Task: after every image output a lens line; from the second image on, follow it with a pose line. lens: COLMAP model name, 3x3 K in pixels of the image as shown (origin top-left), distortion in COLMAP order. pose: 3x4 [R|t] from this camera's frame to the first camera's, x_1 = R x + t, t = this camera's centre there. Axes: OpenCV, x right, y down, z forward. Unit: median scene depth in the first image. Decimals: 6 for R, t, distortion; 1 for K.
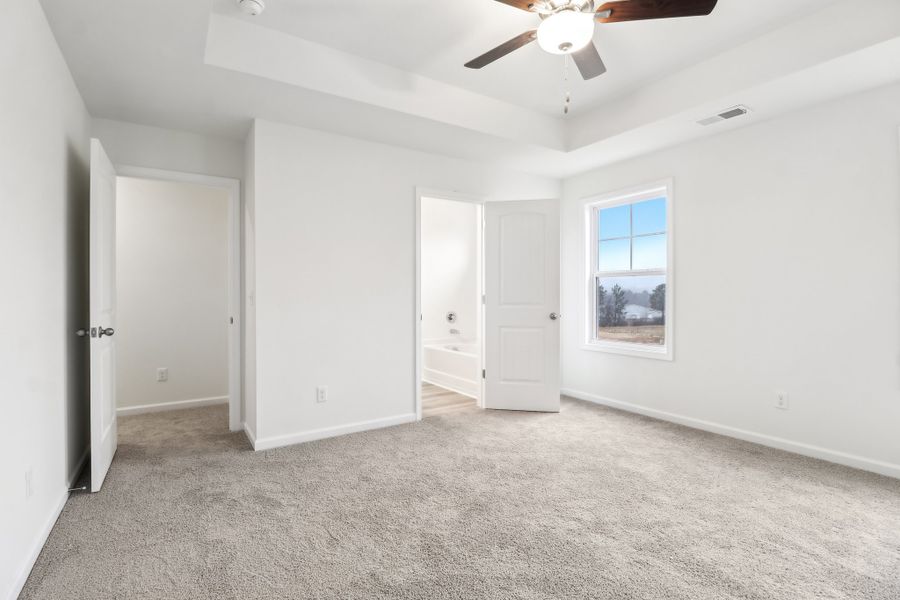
lens RADIAL K [[430.4, 0, 451.9], [0, 430.4, 295.2], [0, 0, 1]] dist [-0.003777, -0.003133]
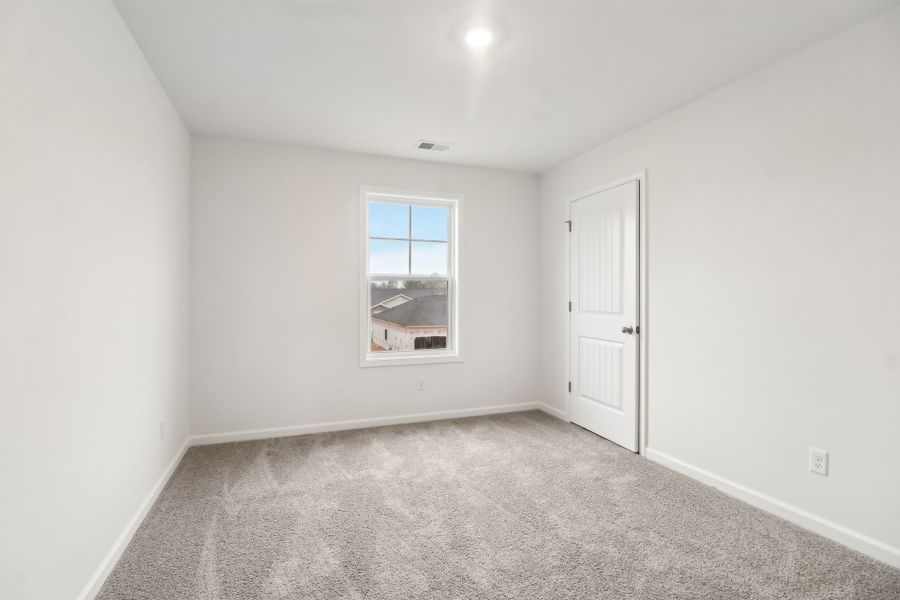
lens RADIAL K [[430.4, 0, 454.3], [0, 430.4, 300.1], [0, 0, 1]] dist [-0.003777, -0.003133]
pose [[0.206752, -0.011303, 0.978328, -0.495630], [0.010879, 0.999898, 0.009253, -0.010867], [-0.978333, 0.008730, 0.206854, 0.710477]]
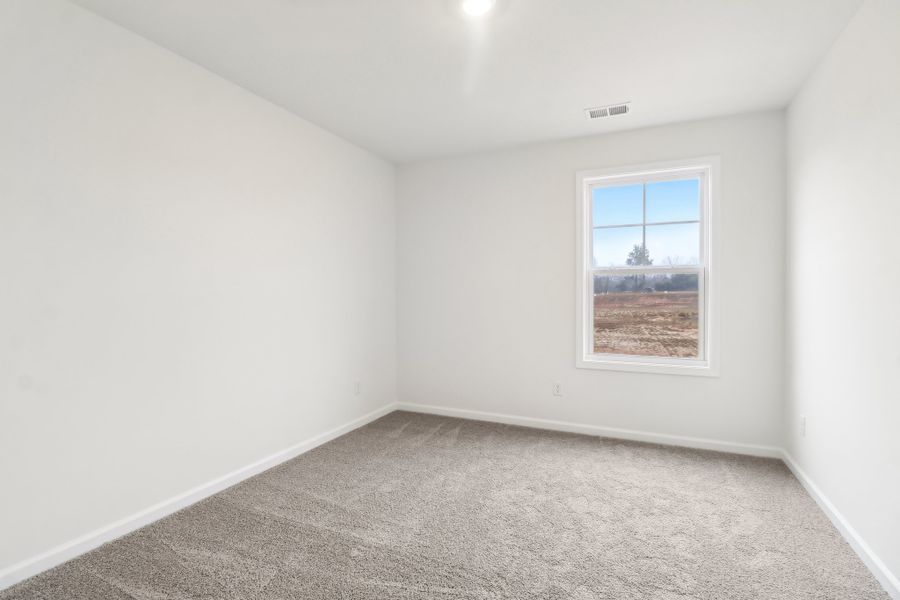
lens RADIAL K [[453.5, 0, 452.7], [0, 453.5, 294.5], [0, 0, 1]] dist [0.028228, 0.000501]
pose [[0.840076, -0.009538, 0.542384, -0.346531], [0.011906, 0.999929, -0.000856, -0.008772], [-0.542338, 0.007177, 0.840130, 0.481506]]
